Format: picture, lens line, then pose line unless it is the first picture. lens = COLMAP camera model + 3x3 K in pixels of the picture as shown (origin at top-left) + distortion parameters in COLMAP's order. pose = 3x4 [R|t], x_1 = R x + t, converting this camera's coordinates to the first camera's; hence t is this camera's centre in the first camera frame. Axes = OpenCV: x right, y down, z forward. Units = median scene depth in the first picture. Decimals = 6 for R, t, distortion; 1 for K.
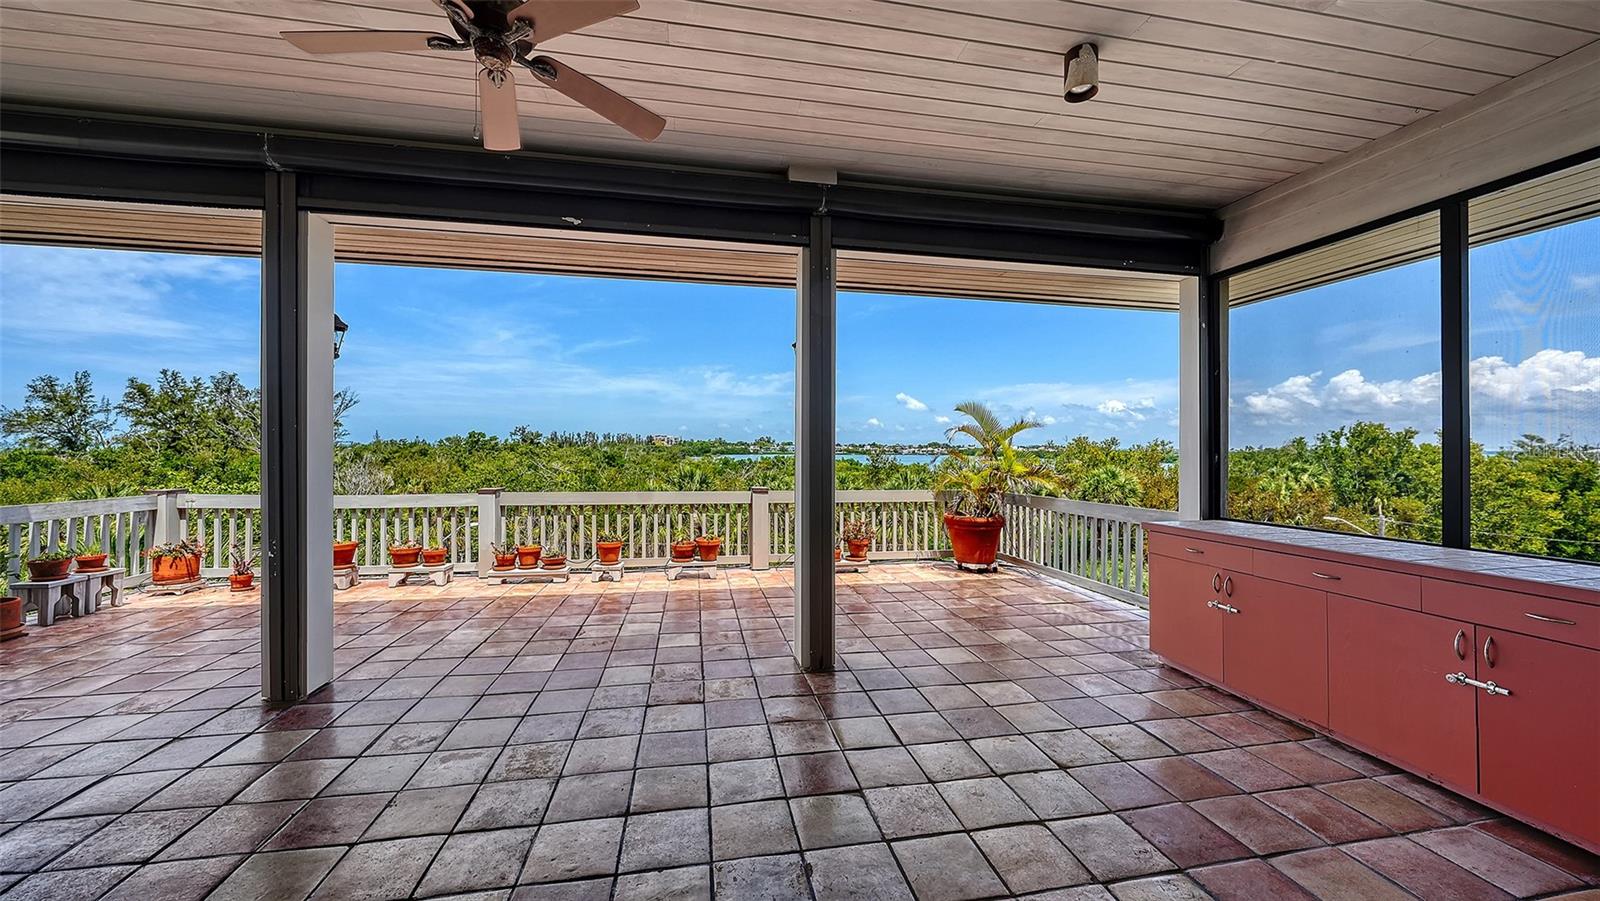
lens RADIAL K [[559.0, 0, 799.0], [0, 559.0, 444.1], [0, 0, 1]] dist [-0.001040, -0.000123]
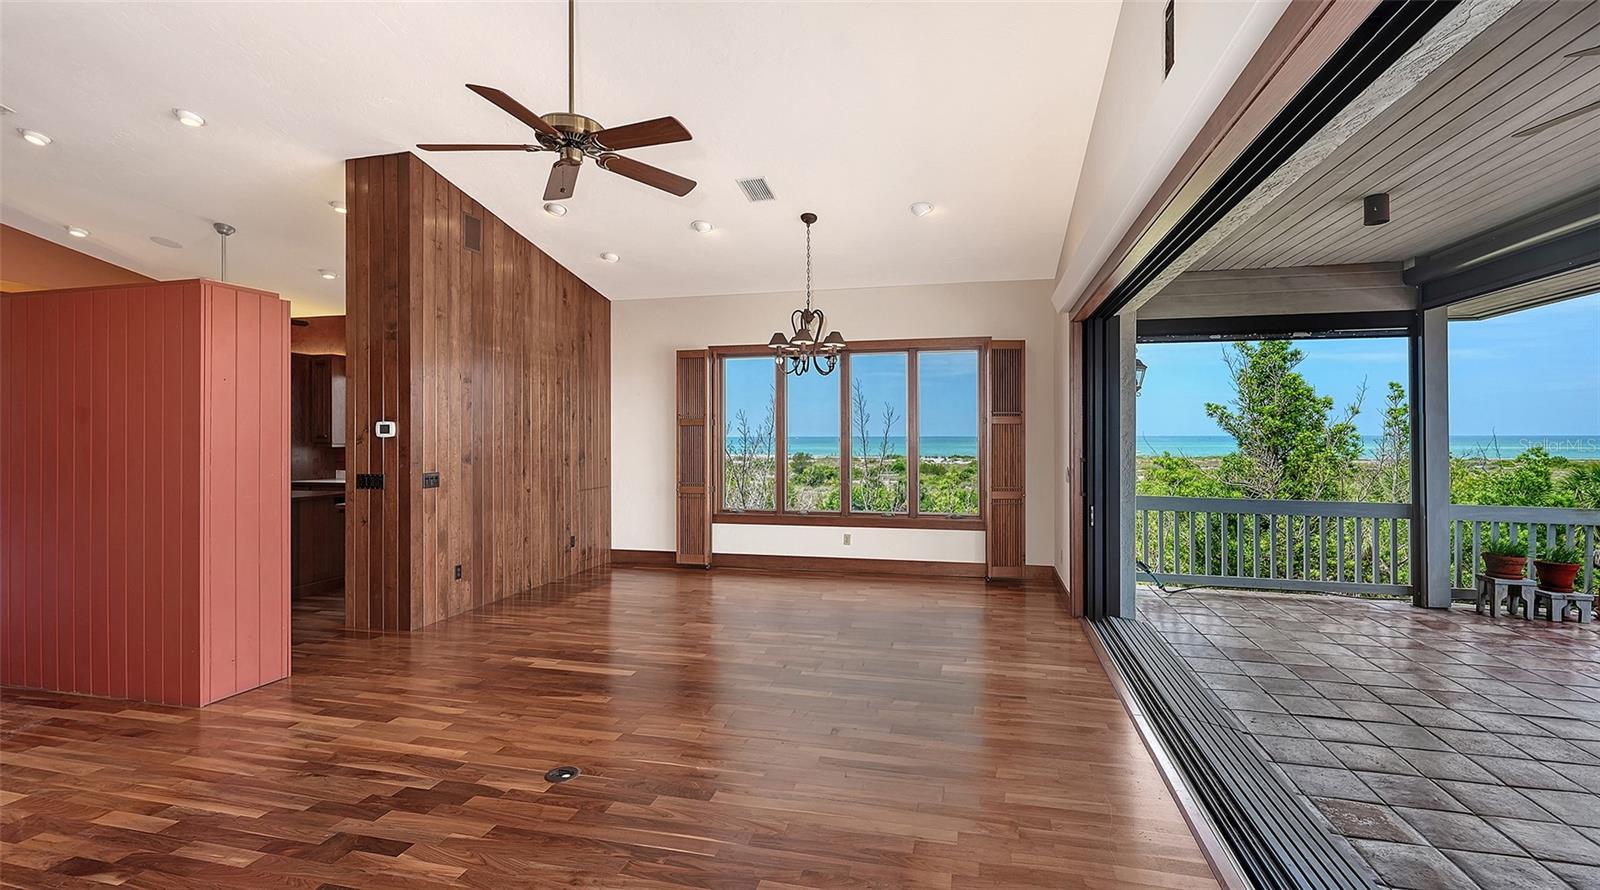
lens RADIAL K [[690.9, 0, 807.8], [0, 690.9, 440.1], [0, 0, 1]] dist [-0.001362, -0.001199]
pose [[-0.403475, -0.000960, -0.914990, 0.414375], [0.002838, 0.999993, -0.002301, -0.025032], [0.914986, -0.003525, -0.403470, 0.001342]]
